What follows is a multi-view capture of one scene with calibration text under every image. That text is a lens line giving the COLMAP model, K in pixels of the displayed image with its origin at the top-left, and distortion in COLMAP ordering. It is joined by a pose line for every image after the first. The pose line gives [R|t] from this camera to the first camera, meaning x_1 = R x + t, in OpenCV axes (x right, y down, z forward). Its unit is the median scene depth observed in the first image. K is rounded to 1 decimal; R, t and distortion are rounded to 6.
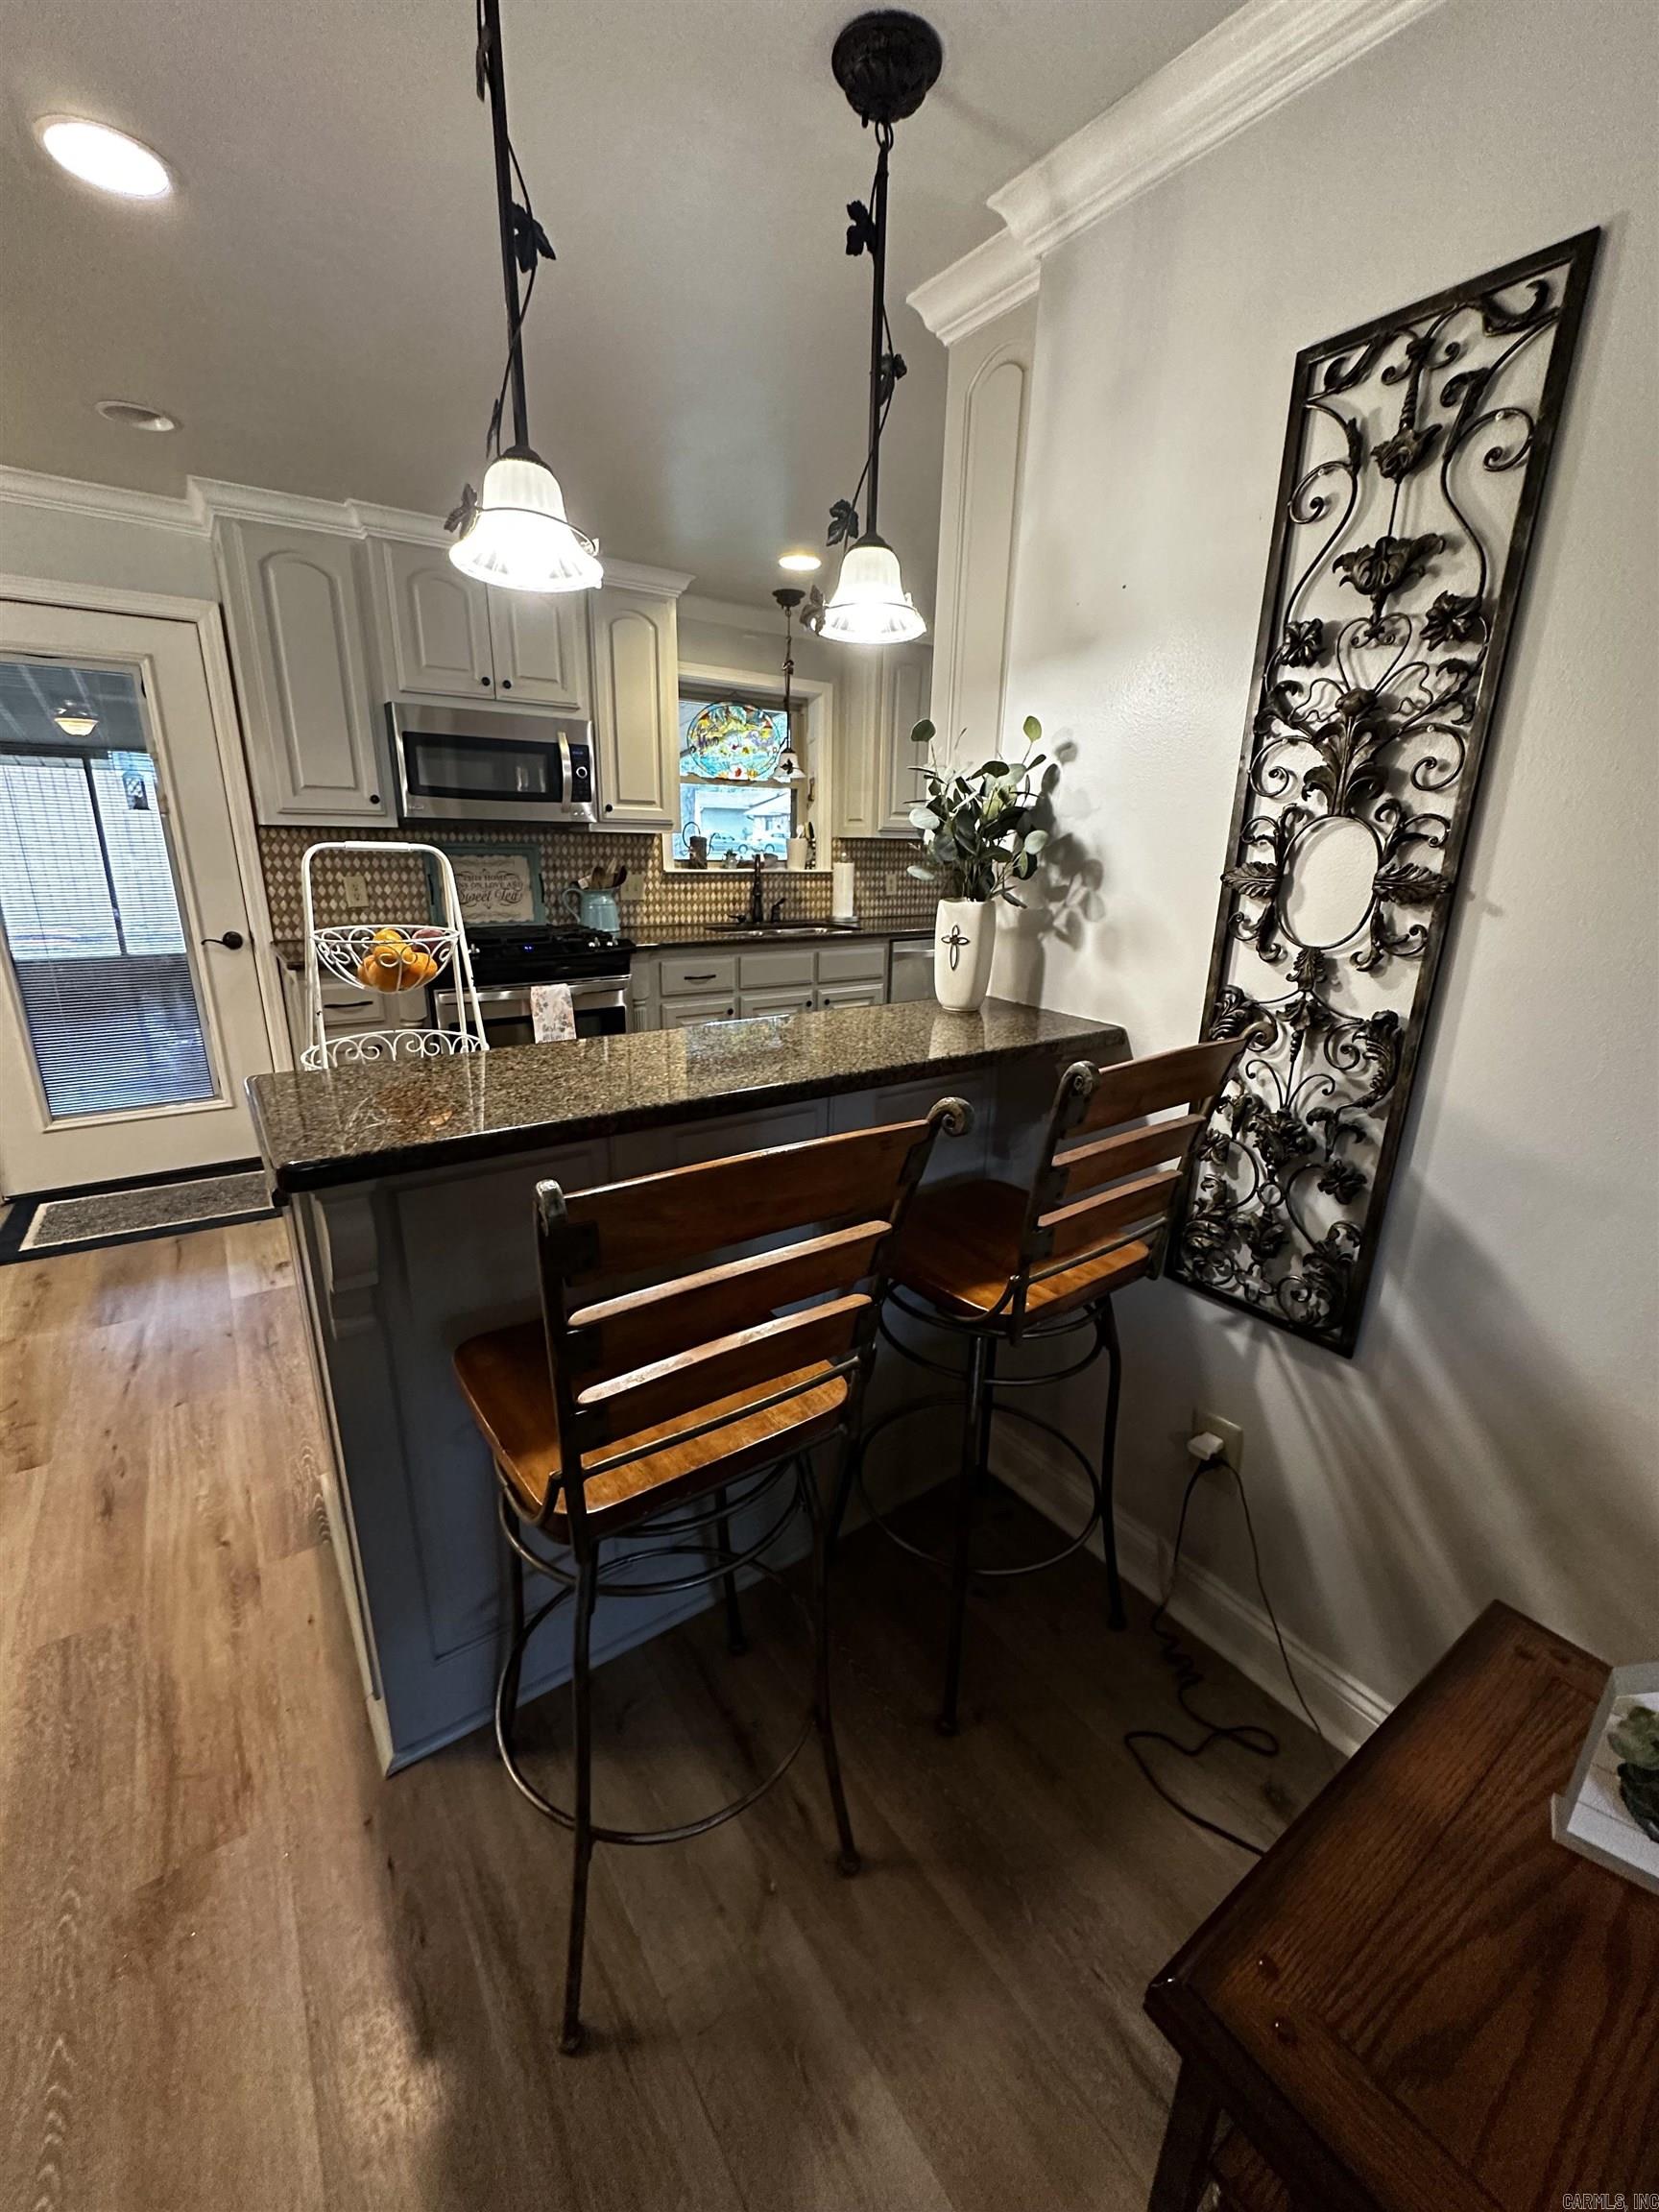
lens RADIAL K [[876.2, 0, 824.3], [0, 876.2, 1101.2], [0, 0, 1]] dist [-0.003100, 0.000233]
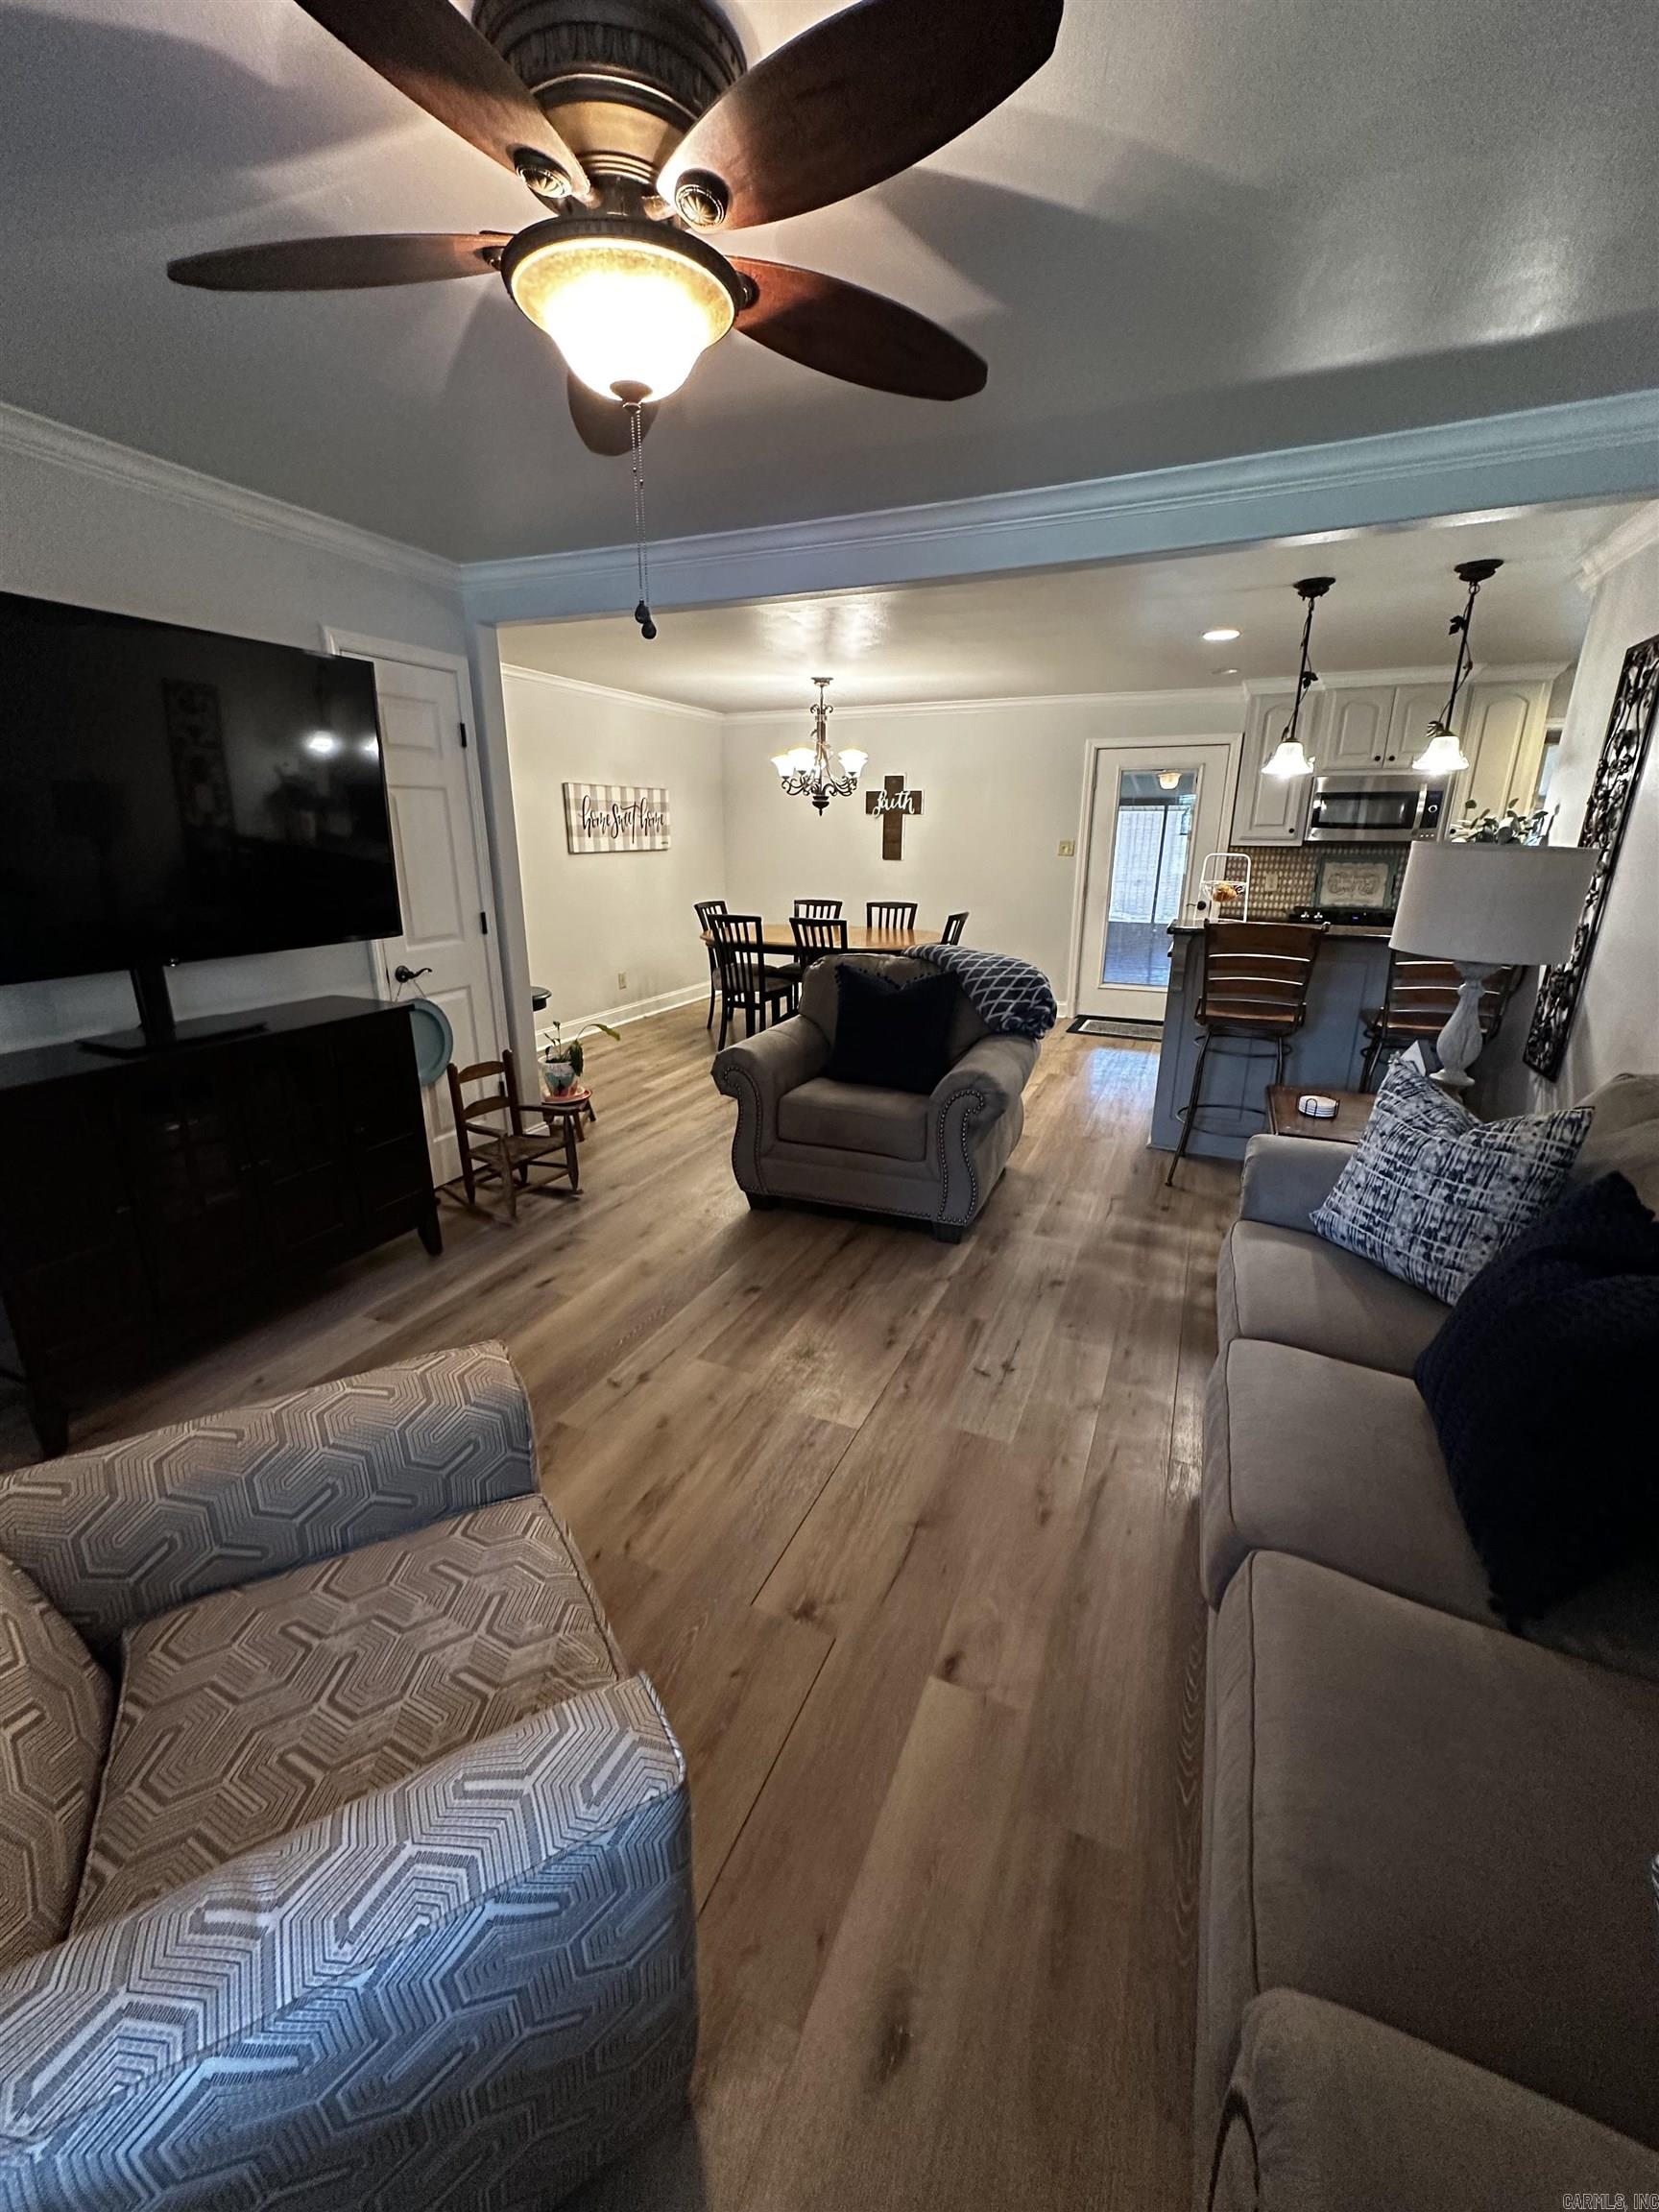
lens RADIAL K [[876.2, 0, 831.9], [0, 876.2, 1109.1], [0, 0, 1]] dist [-0.003100, 0.000233]
pose [[0.524261, 0.237020, -0.817907, 0.533912], [-0.242140, 0.962328, 0.123665, 0.190177], [0.816406, 0.133215, 0.561903, -0.631994]]
